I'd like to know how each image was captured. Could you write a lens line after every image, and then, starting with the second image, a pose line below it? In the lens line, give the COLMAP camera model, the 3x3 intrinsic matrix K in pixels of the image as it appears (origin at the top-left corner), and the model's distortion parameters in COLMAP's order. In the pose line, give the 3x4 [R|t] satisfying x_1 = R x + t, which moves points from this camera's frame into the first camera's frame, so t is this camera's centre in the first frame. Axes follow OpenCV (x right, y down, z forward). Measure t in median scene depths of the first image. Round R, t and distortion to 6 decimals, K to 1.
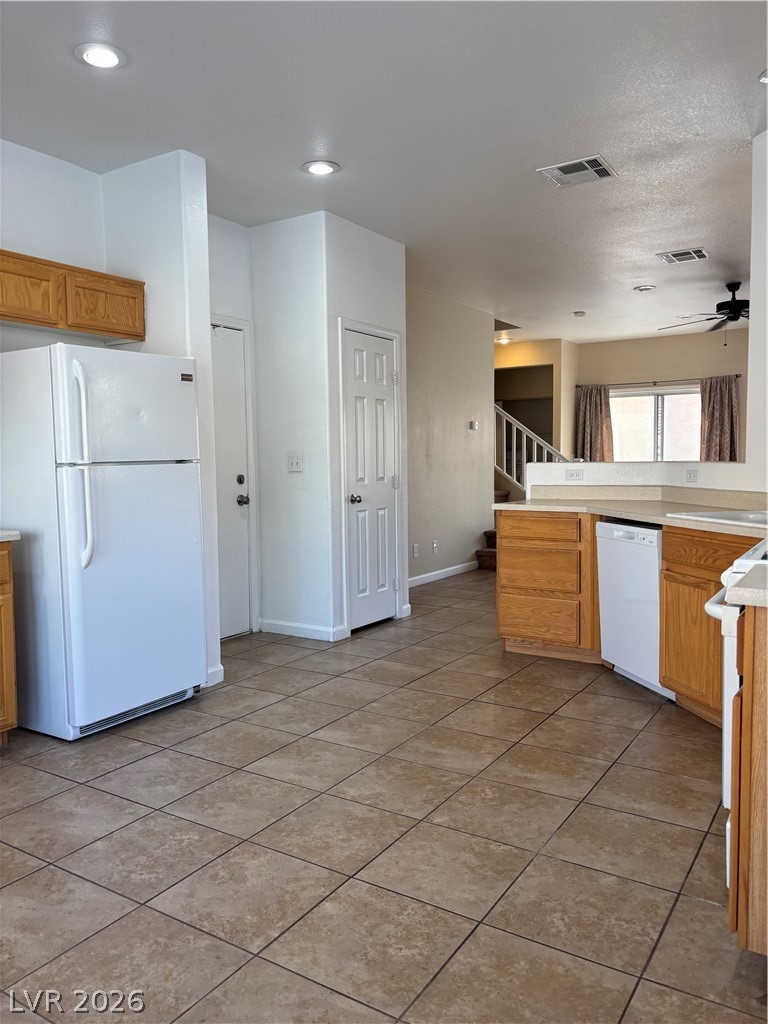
lens RADIAL K [[780.9, 0, 380.3], [0, 780.9, 516.0], [0, 0, 1]] dist [0.036455, -0.041923]
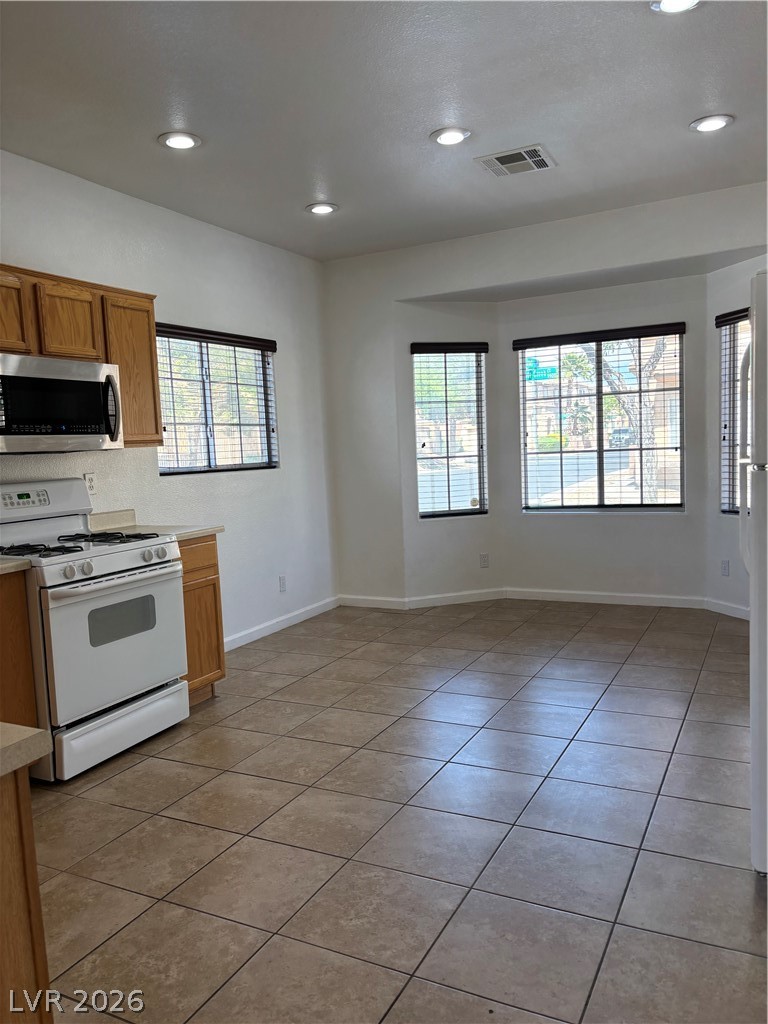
lens RADIAL K [[780.9, 0, 380.3], [0, 780.9, 516.0], [0, 0, 1]] dist [0.036455, -0.041923]
pose [[-0.994050, 0.065955, -0.086681, 0.090706], [0.050798, 0.984697, 0.166706, -0.174790], [0.096350, 0.161311, -0.982189, 1.873818]]
